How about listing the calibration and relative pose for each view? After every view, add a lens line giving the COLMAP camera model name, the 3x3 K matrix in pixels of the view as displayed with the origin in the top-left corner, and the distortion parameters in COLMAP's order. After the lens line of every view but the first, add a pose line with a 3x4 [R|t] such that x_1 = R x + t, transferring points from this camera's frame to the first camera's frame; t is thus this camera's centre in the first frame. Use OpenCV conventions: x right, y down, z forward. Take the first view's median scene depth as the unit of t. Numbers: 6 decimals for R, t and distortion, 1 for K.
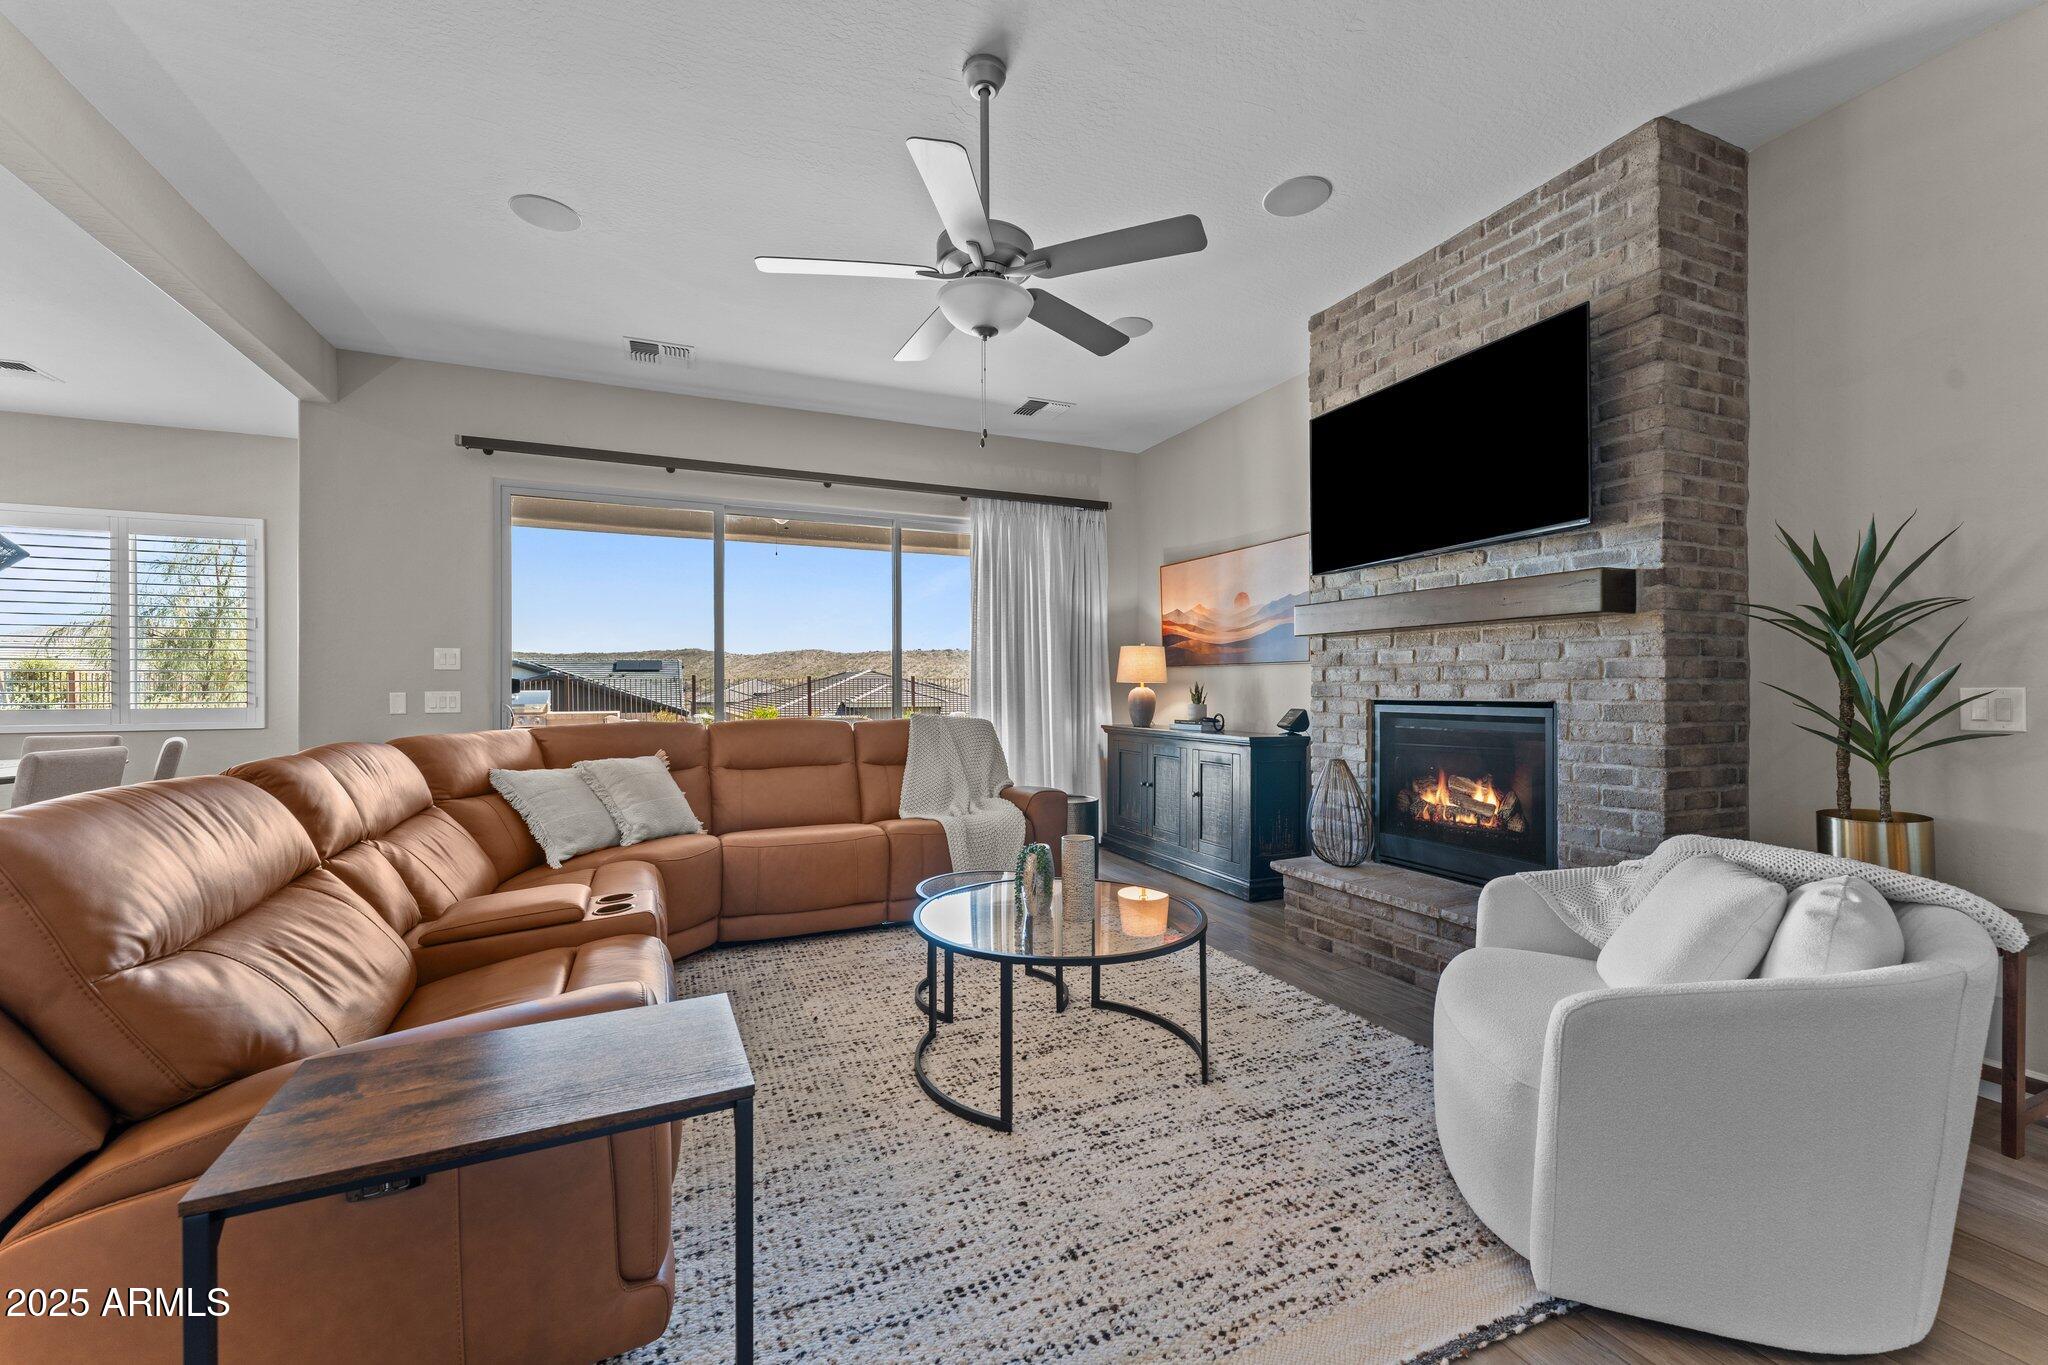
lens RADIAL K [[819.4, 0, 1018.4], [0, 819.4, 682.8], [0, 0, 1]] dist [0.001213, 0.001175]
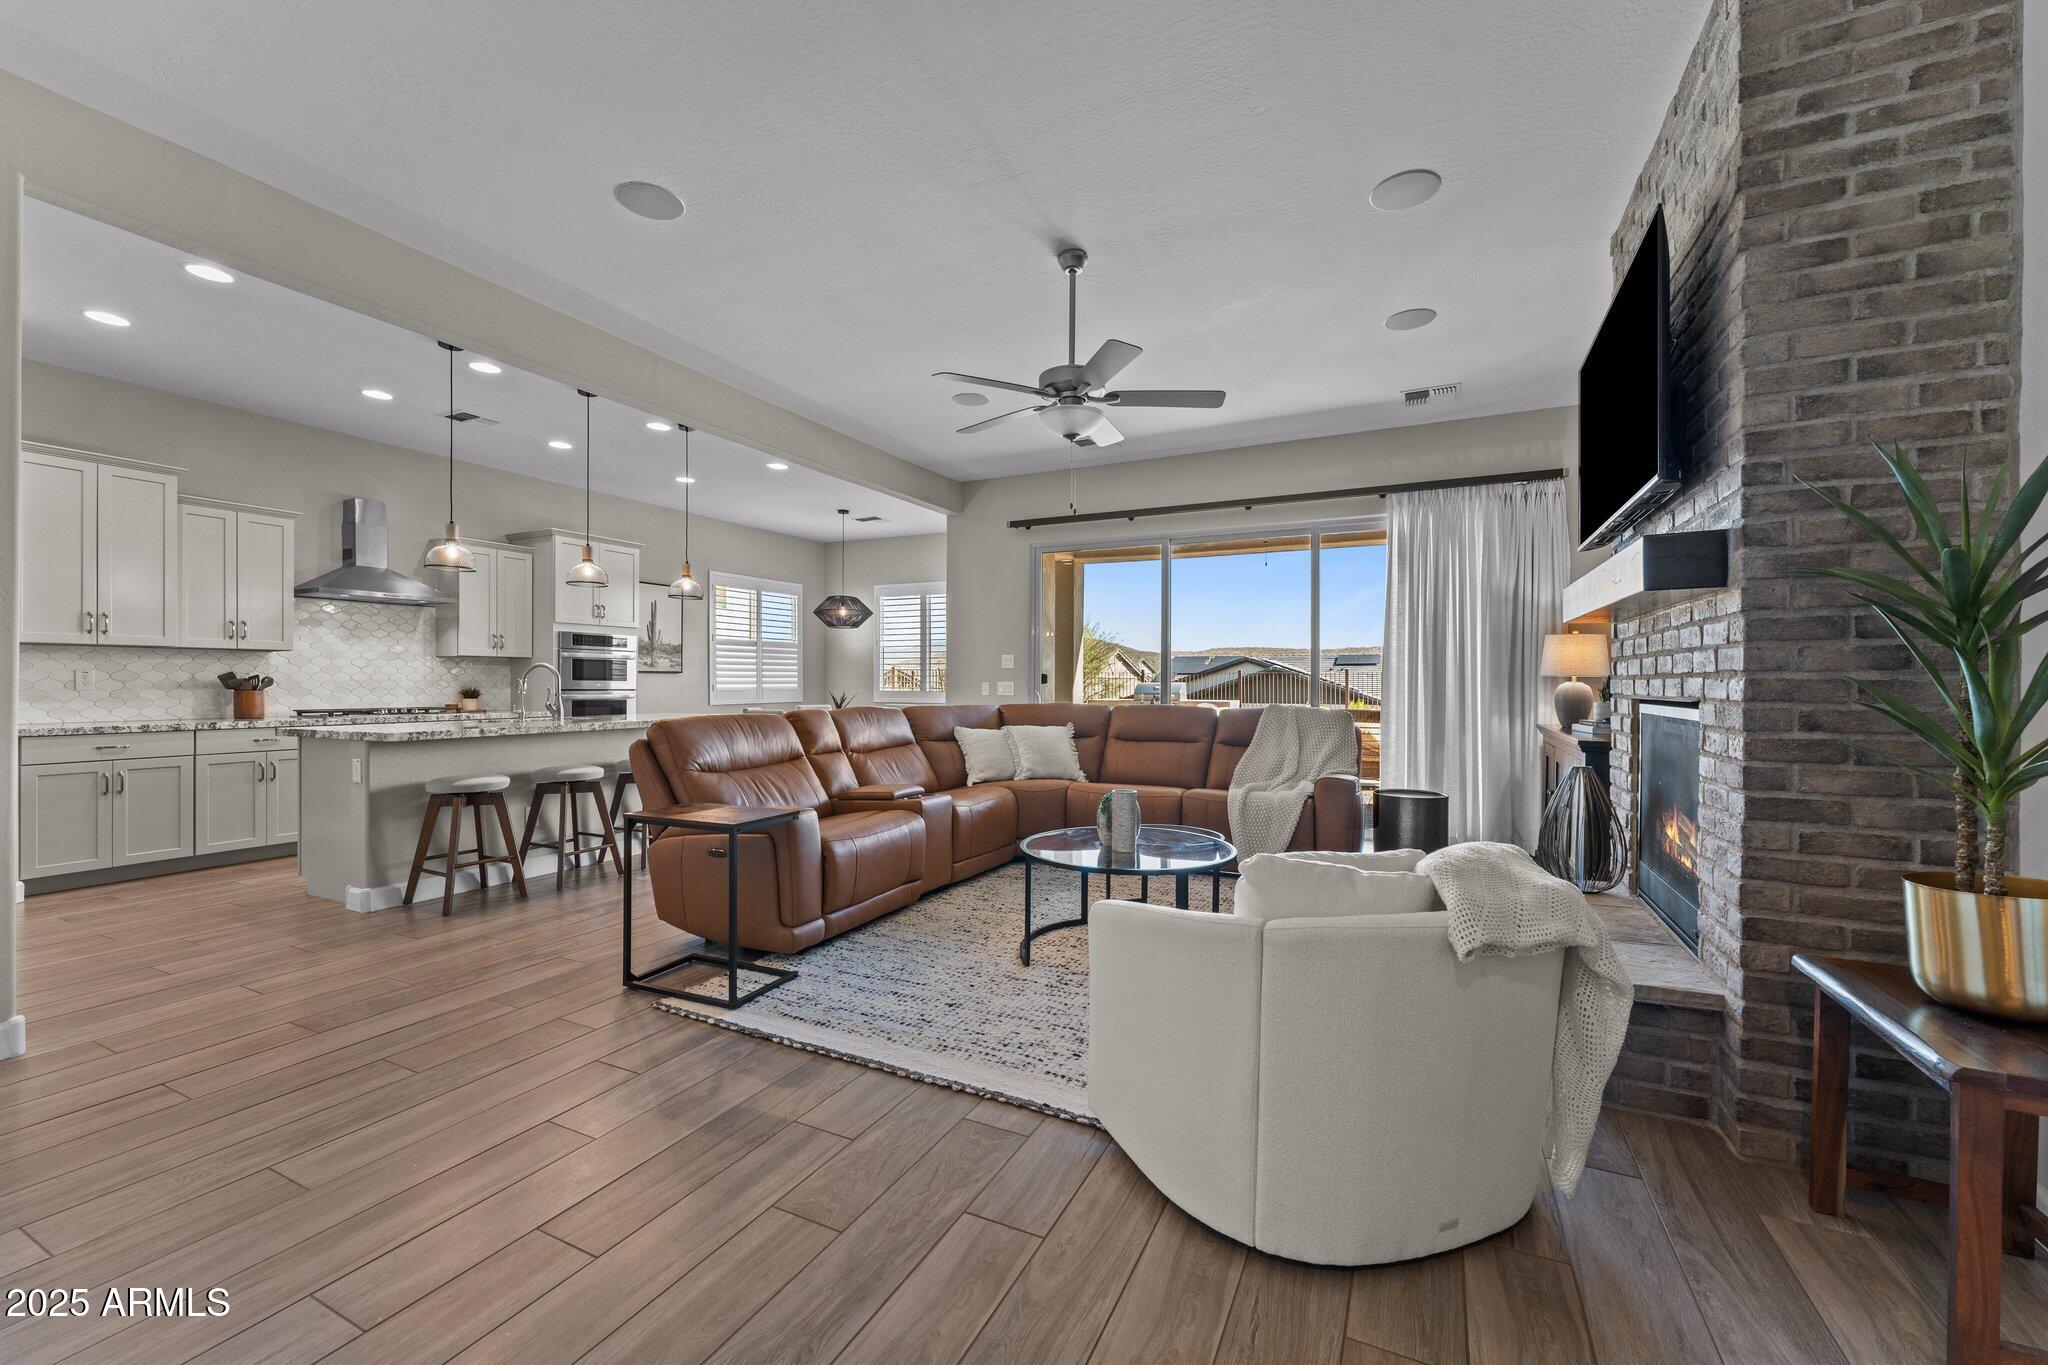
lens RADIAL K [[819.4, 0, 1020.6], [0, 819.4, 678.7], [0, 0, 1]] dist [0.001213, 0.001175]
pose [[0.638688, 0.001811, -0.769464, 0.733141], [0.000601, 0.999996, 0.002852, -0.000795], [0.769465, -0.002284, 0.638684, 0.000377]]
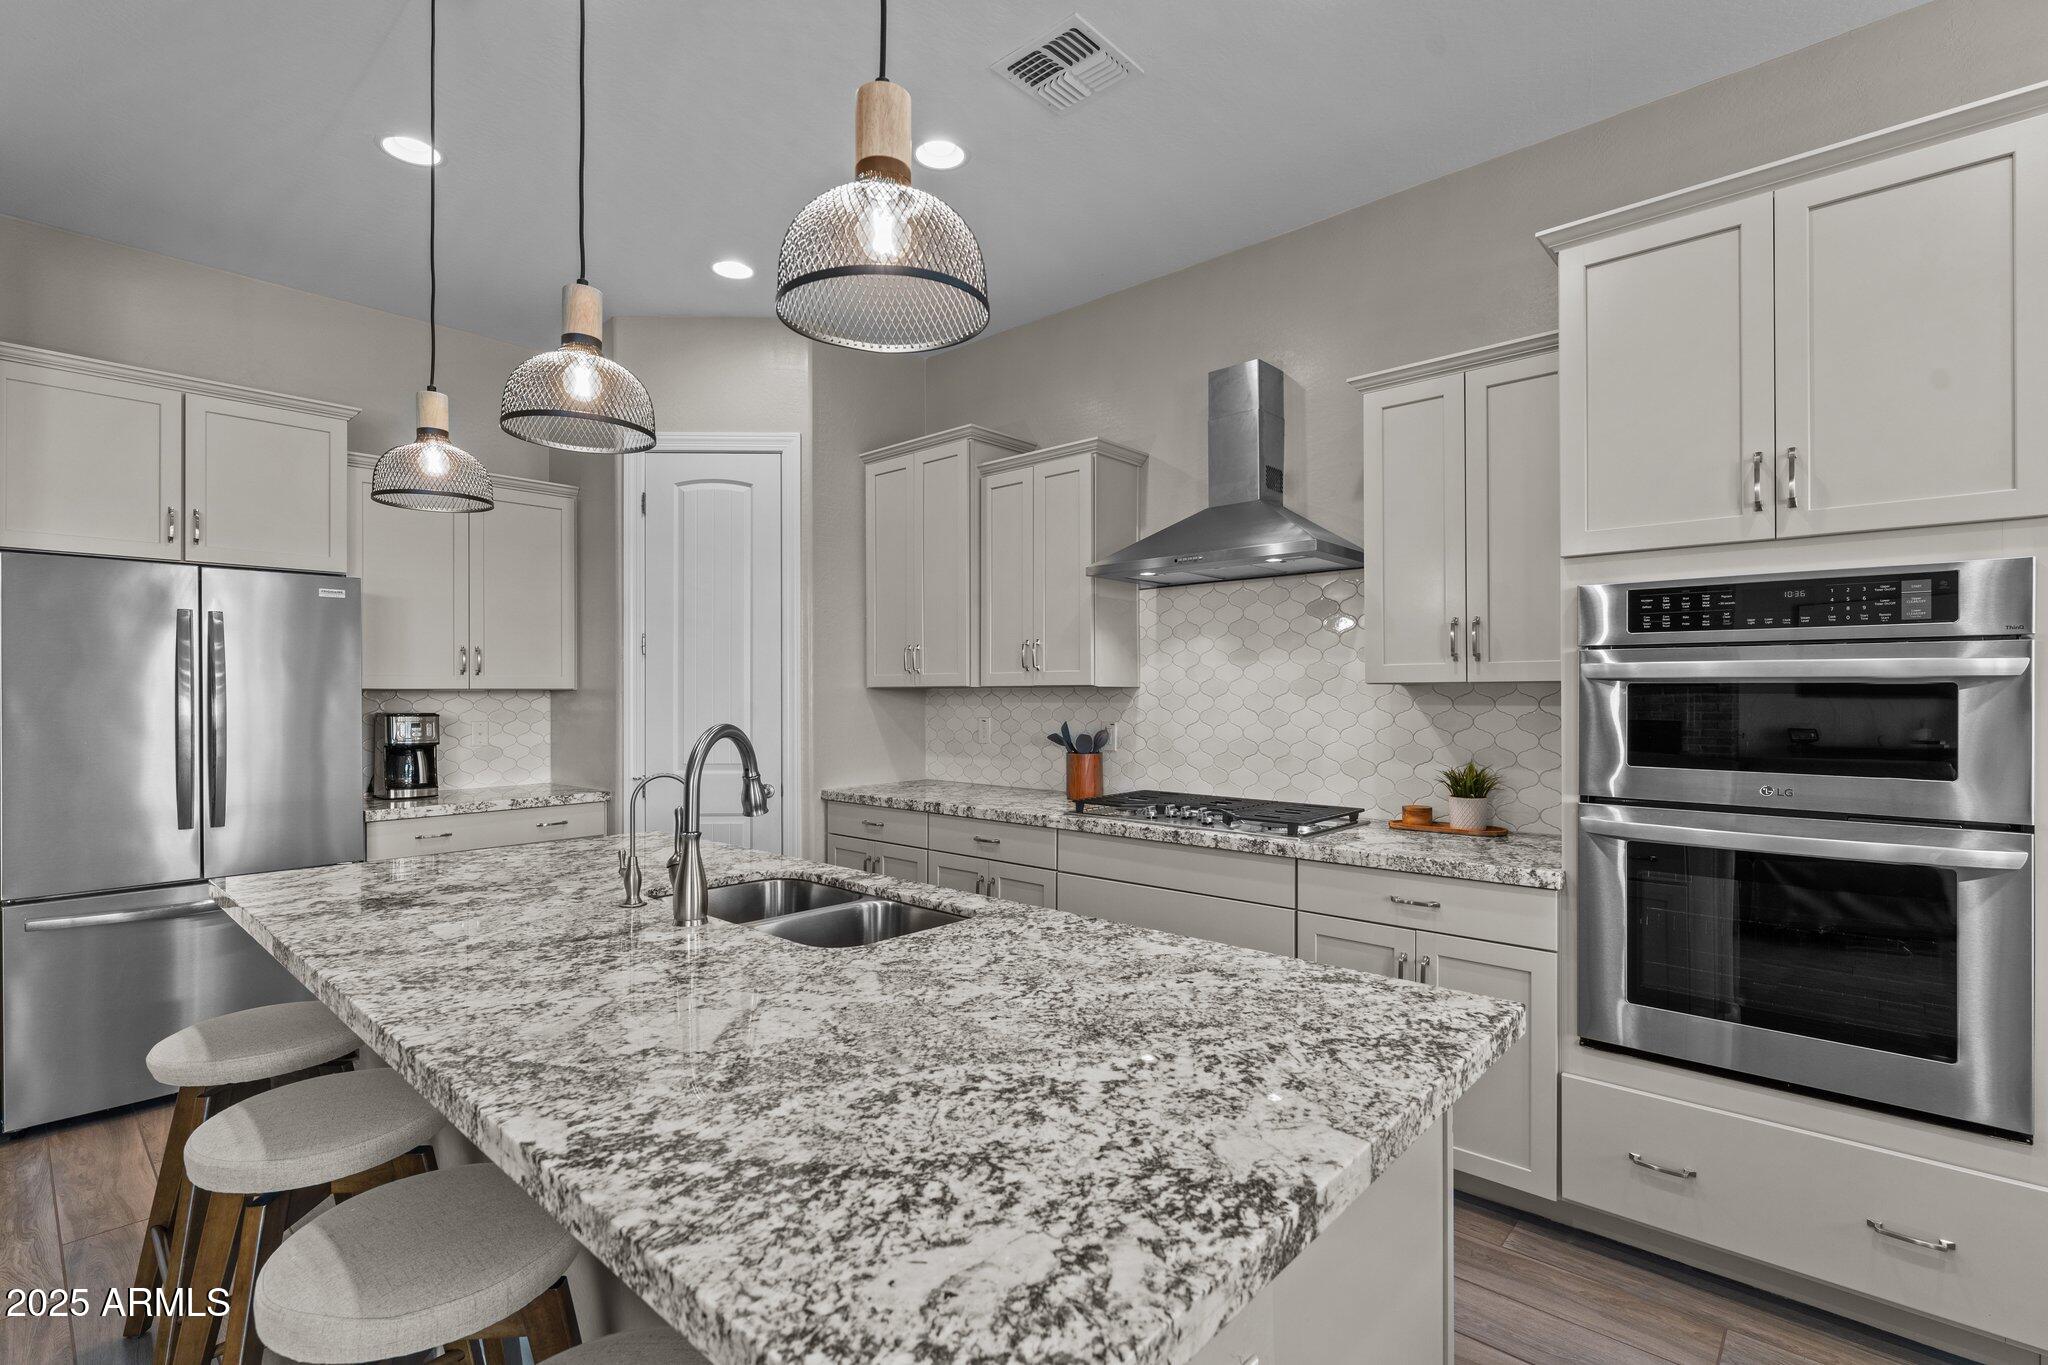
lens RADIAL K [[938.3, 0, 1026.8], [0, 938.3, 689.2], [0, 0, 1]] dist [-0.001419, -0.000868]
pose [[-0.911741, 0.006071, -0.410720, -0.973929], [0.010232, 0.999916, -0.007932, -0.042128], [0.410637, -0.011435, -0.911727, 0.865880]]
